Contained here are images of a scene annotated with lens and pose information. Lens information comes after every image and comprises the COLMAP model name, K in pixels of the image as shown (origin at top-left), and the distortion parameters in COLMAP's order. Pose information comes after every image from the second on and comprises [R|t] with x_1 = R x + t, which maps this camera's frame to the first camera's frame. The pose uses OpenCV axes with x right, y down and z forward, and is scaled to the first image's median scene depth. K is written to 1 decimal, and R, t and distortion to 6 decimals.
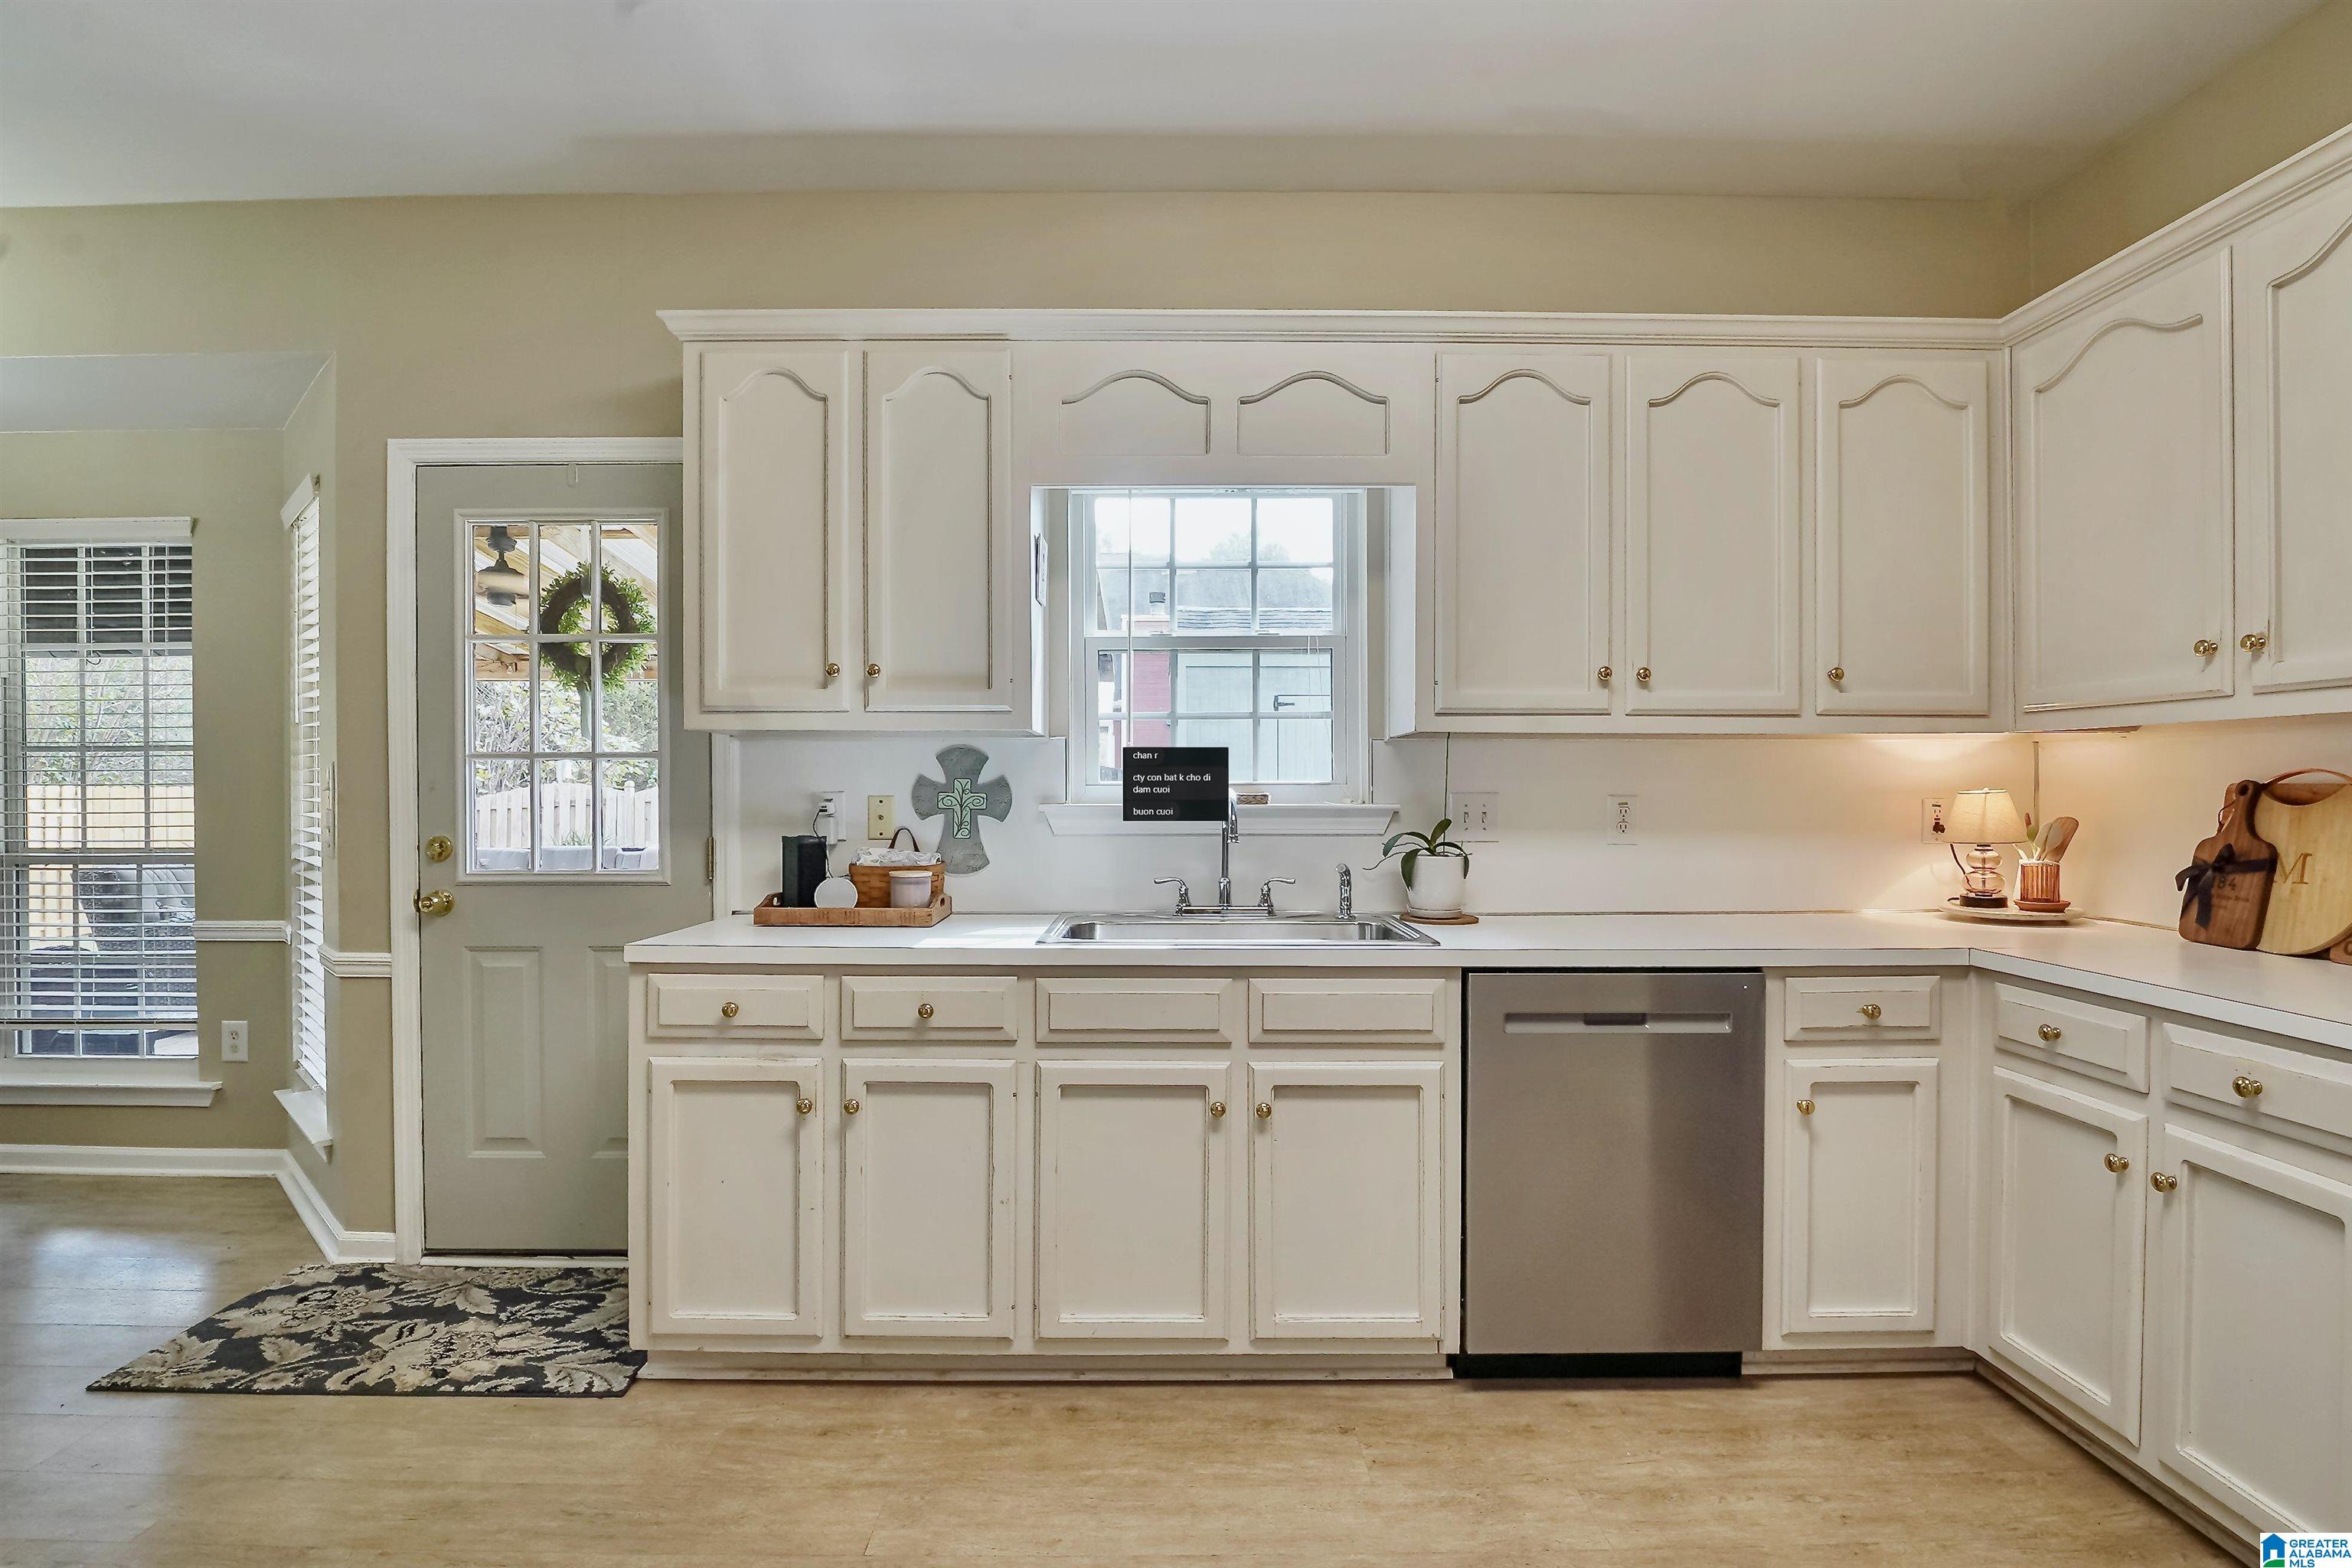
lens RADIAL K [[1128.3, 0, 1173.8], [0, 1128.3, 775.8], [0, 0, 1]] dist [-0.011395, -0.003241]
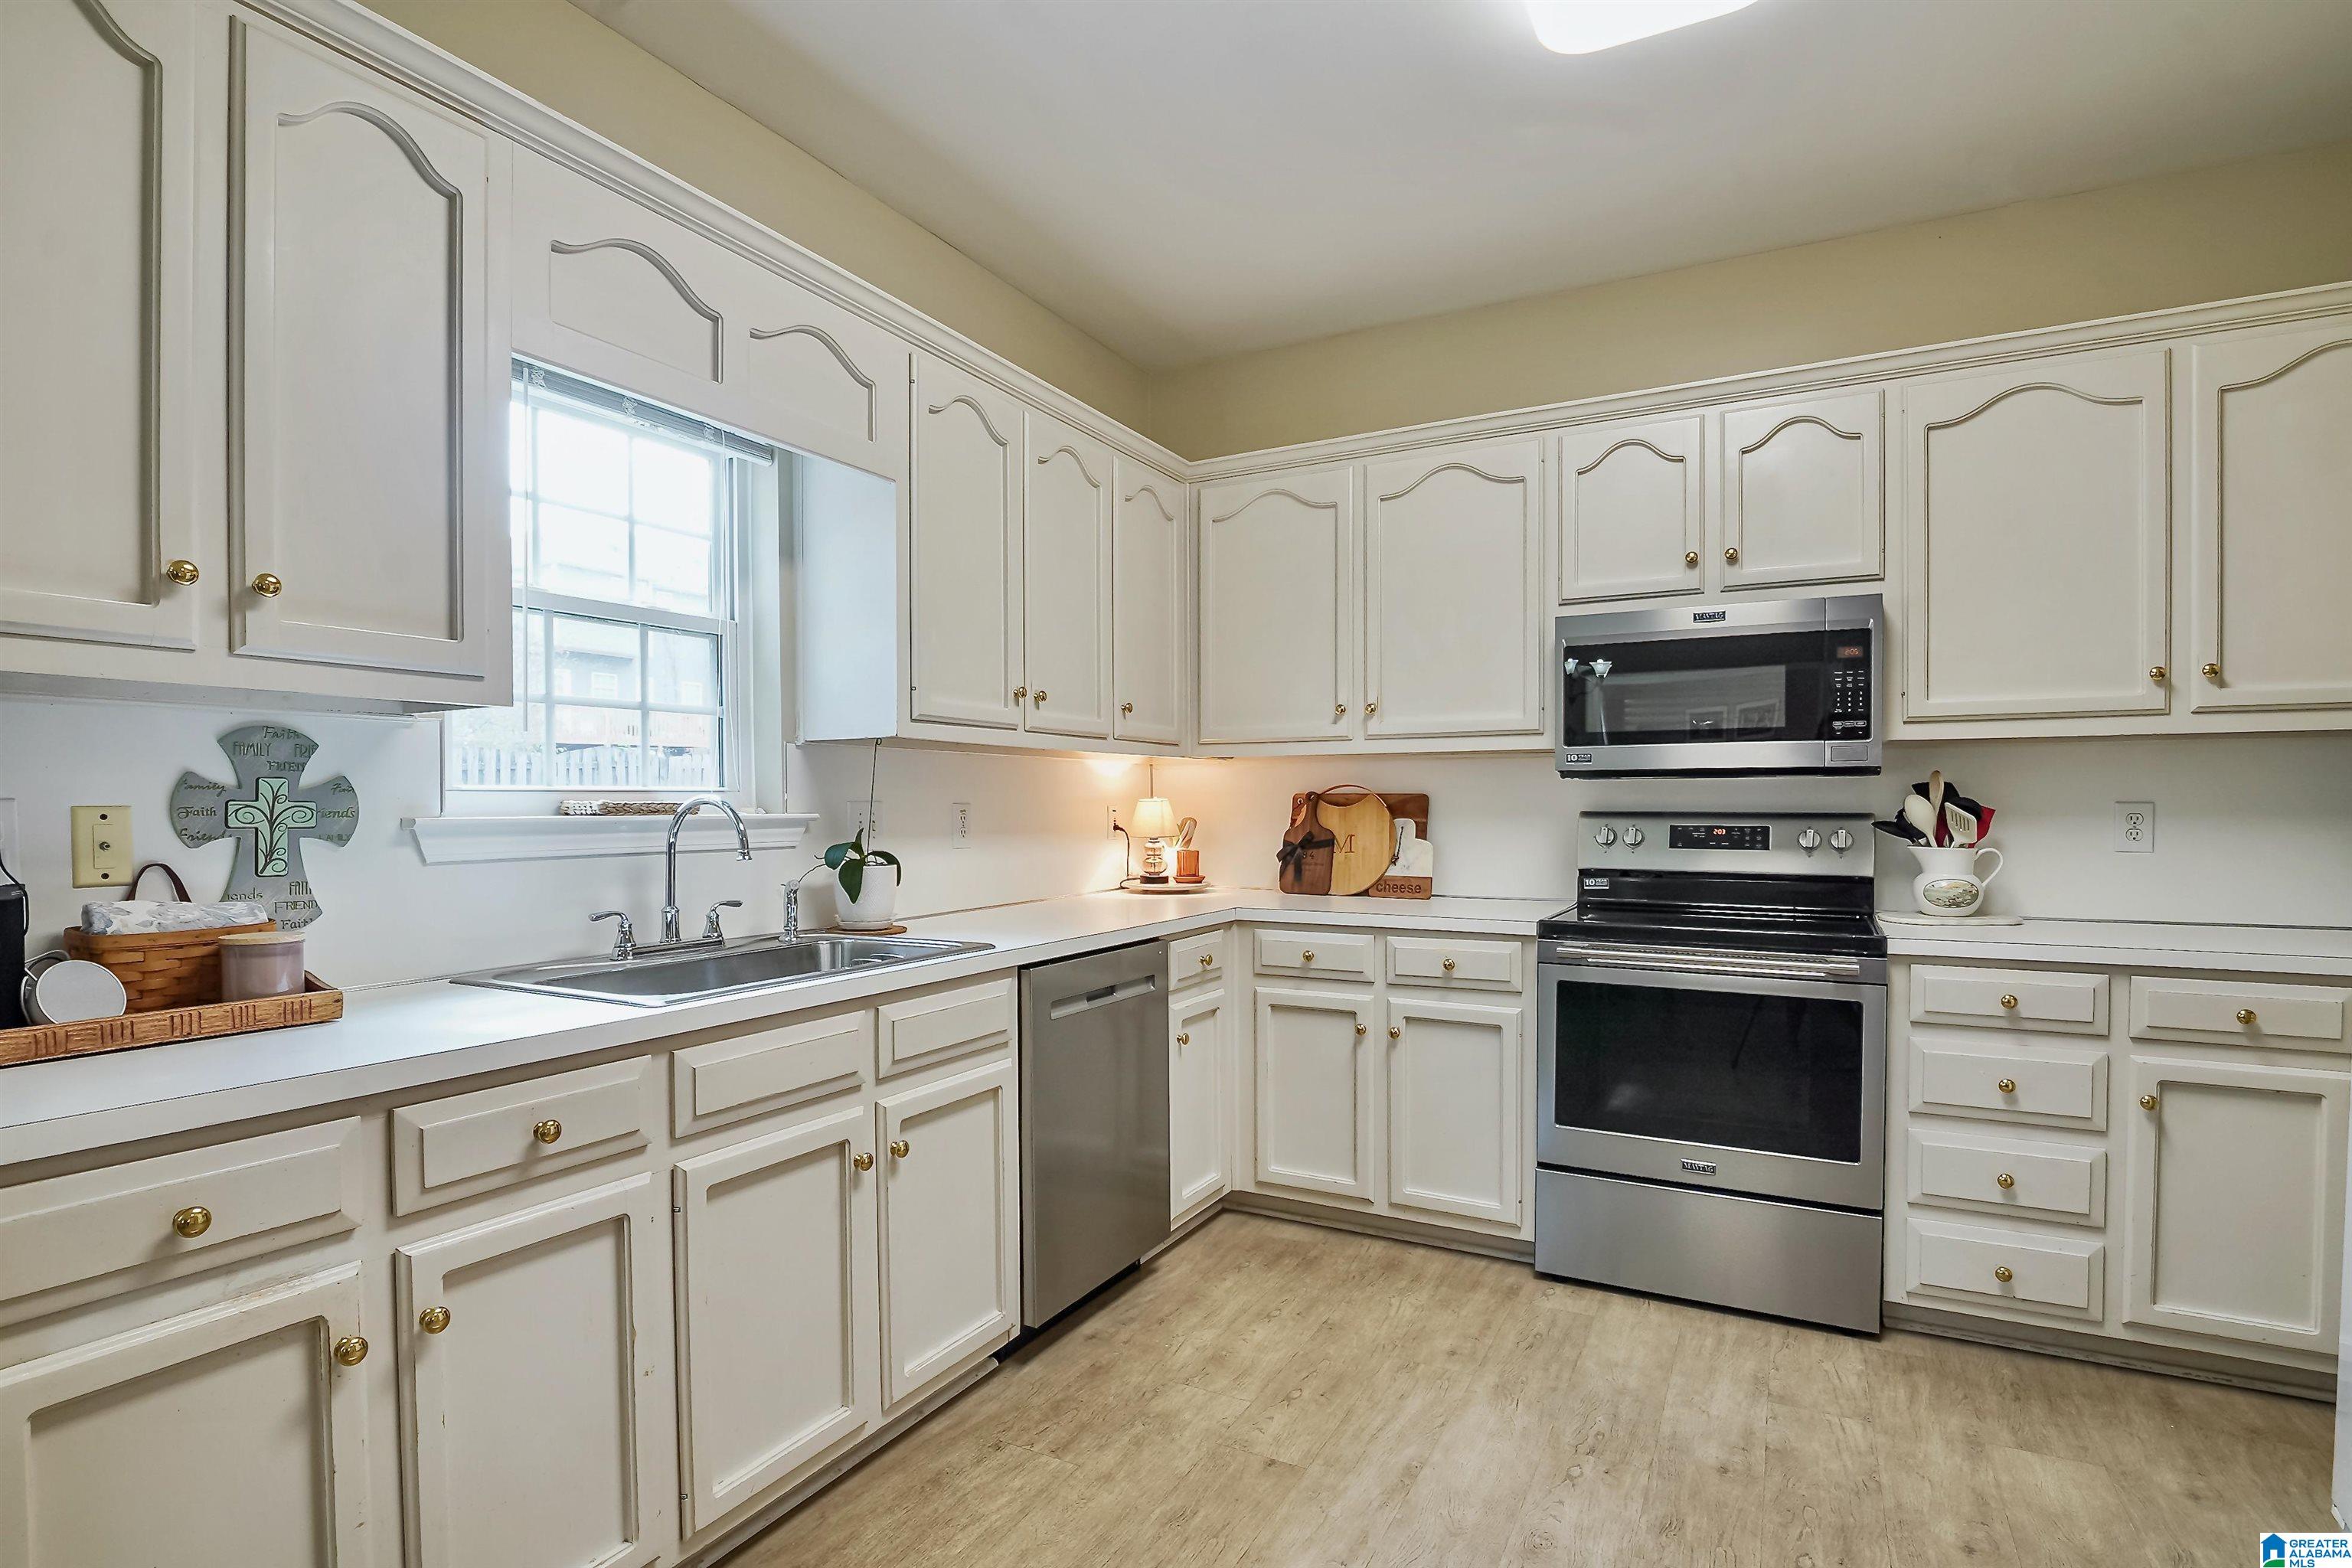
lens RADIAL K [[1128.3, 0, 1185.5], [0, 1128.3, 797.8], [0, 0, 1]] dist [-0.011395, -0.003241]
pose [[0.505496, 0.001251, 0.862828, -0.550746], [-0.005176, 0.999985, 0.001583, 0.011826], [-0.862813, -0.005266, 0.505495, 0.327638]]
